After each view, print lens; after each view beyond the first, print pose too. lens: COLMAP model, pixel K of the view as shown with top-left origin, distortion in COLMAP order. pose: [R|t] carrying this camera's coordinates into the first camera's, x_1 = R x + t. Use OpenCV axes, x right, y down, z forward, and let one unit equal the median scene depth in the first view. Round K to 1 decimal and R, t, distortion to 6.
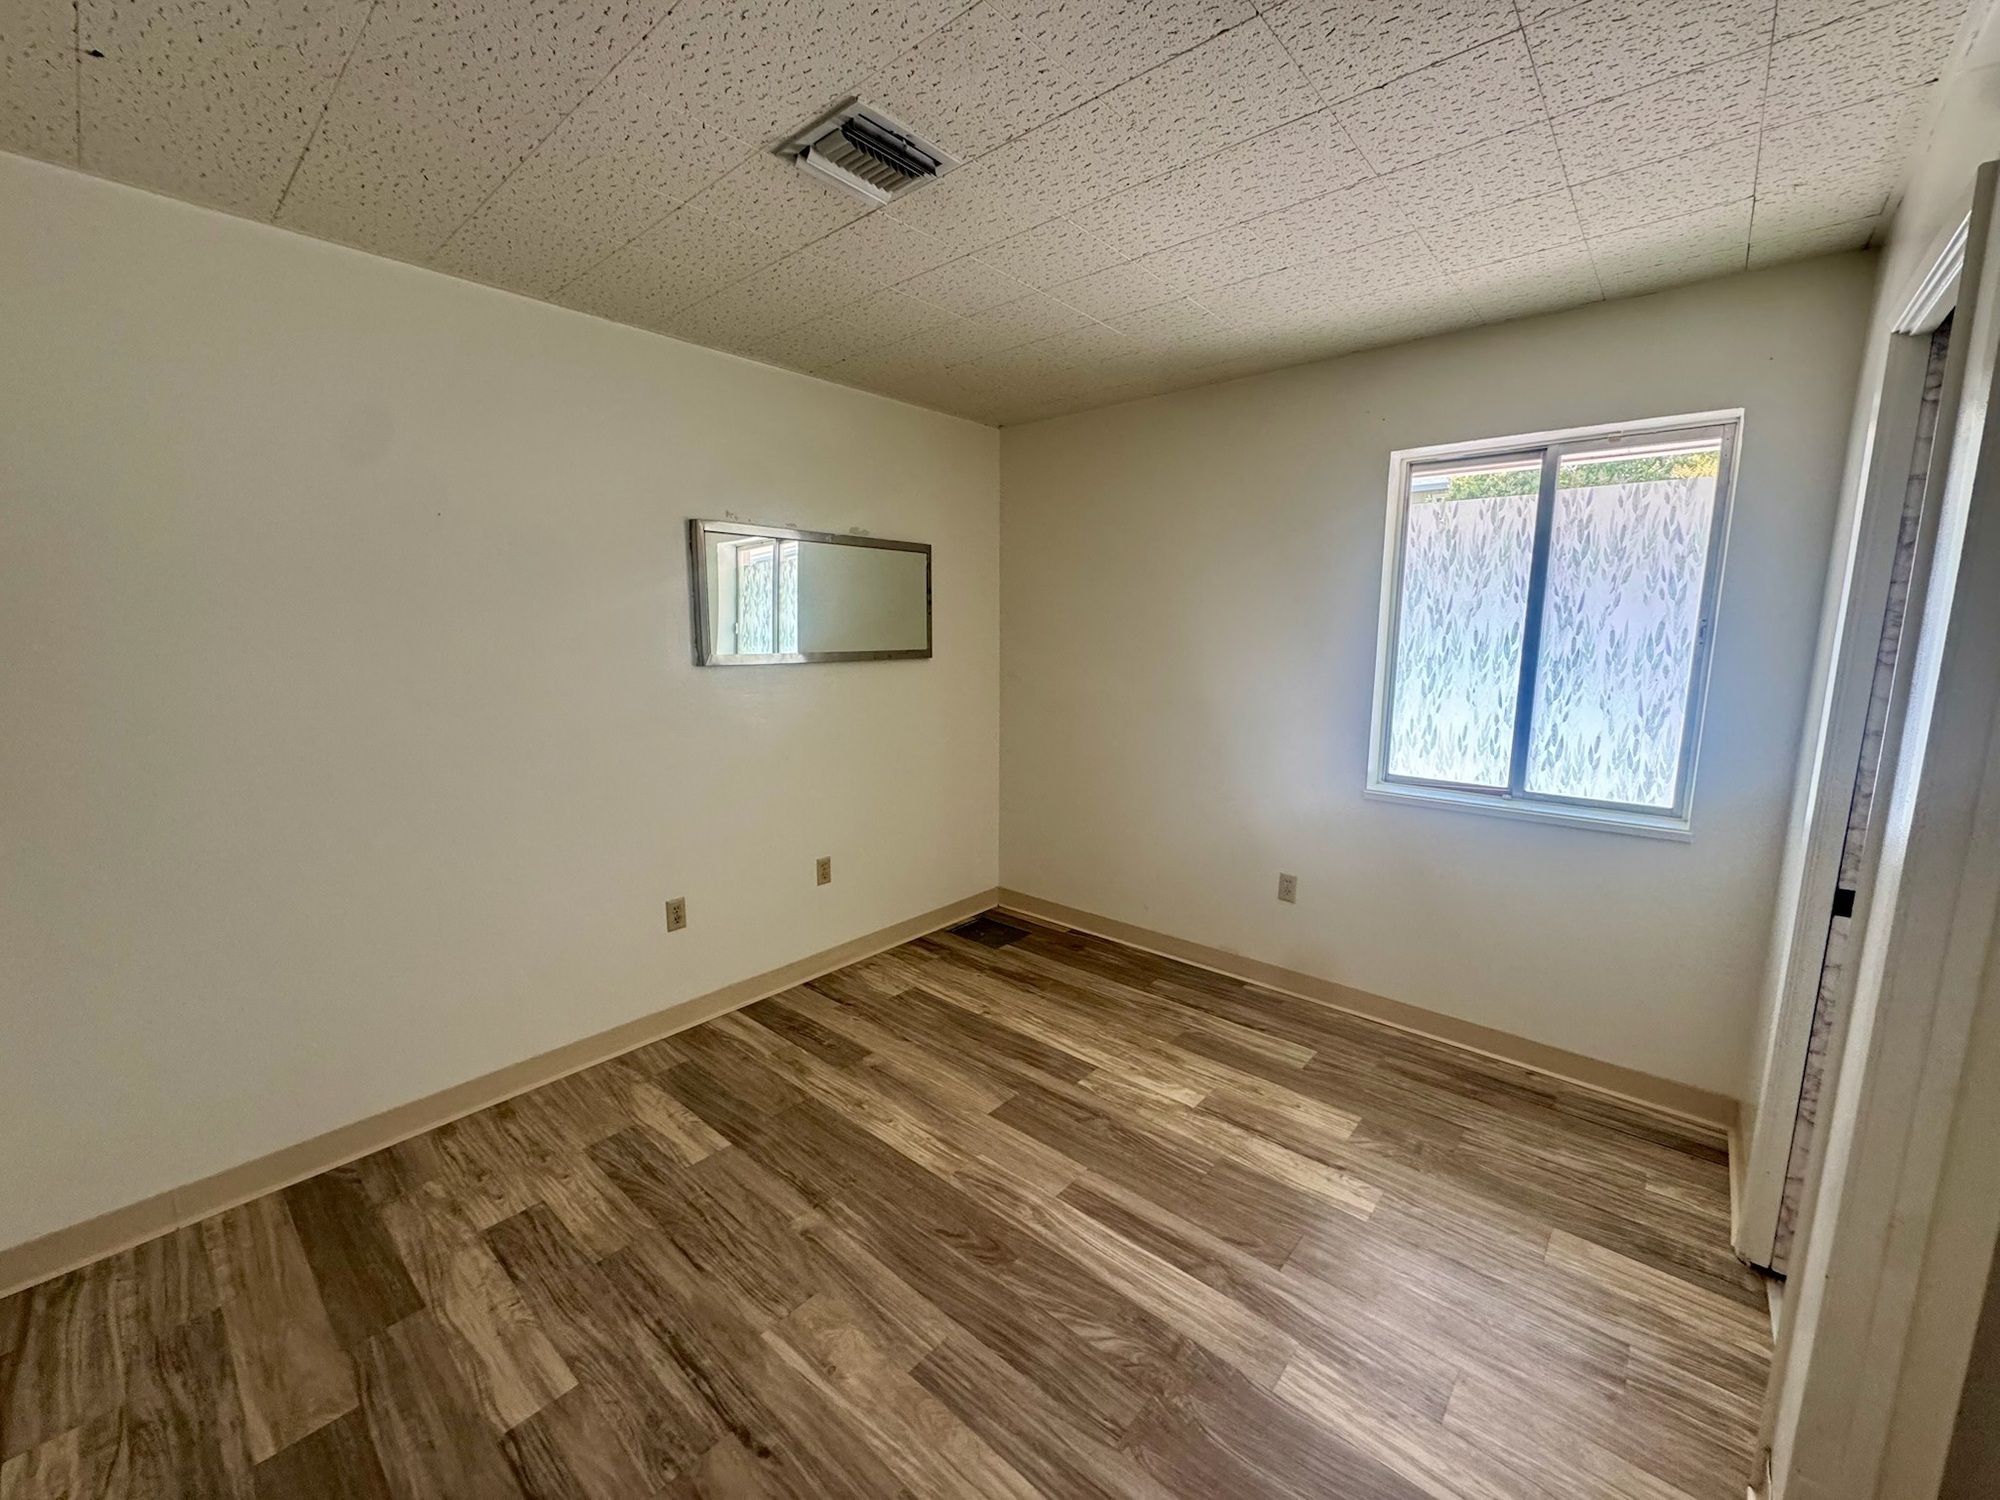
lens RADIAL K [[797.1, 0, 994.0], [0, 797.1, 758.3], [0, 0, 1]] dist [-0.002209, -0.000813]
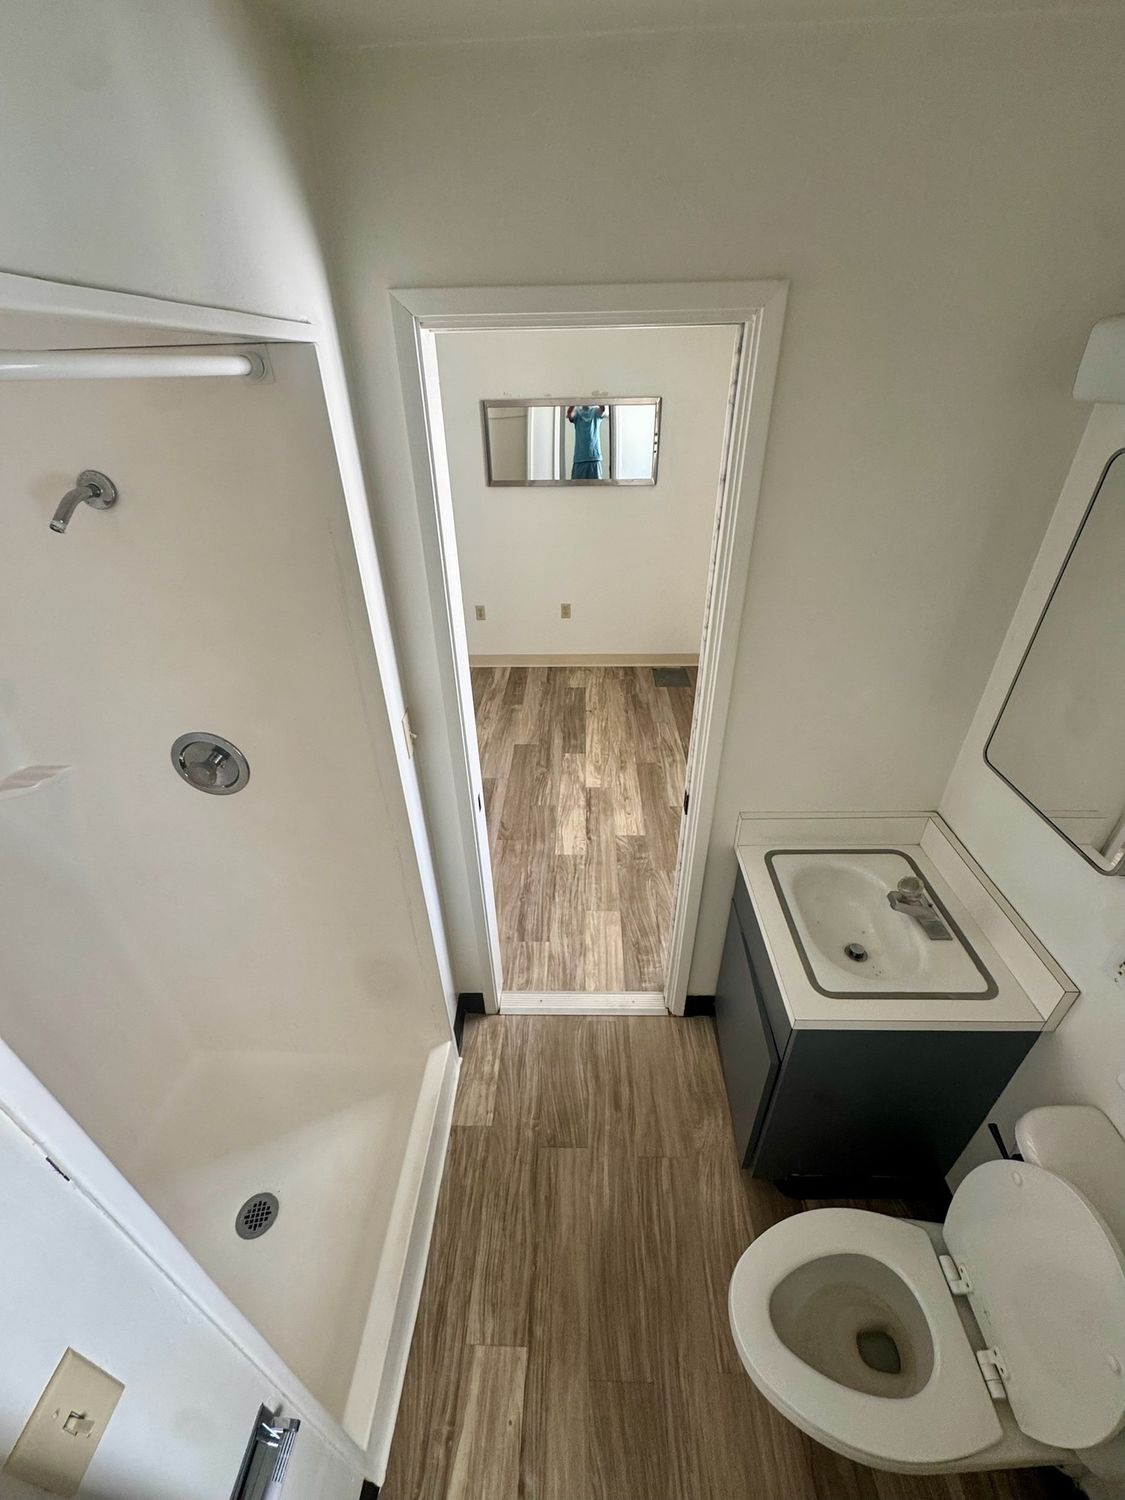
lens RADIAL K [[597.8, 0, 563.8], [0, 597.8, 749.1], [0, 0, 1]] dist [-0.002209, -0.000813]
pose [[0.636999, 0.394276, -0.662404, 0.313332], [-0.108461, 0.896593, 0.429369, -0.061126], [0.763196, -0.201663, 0.613892, 0.044487]]
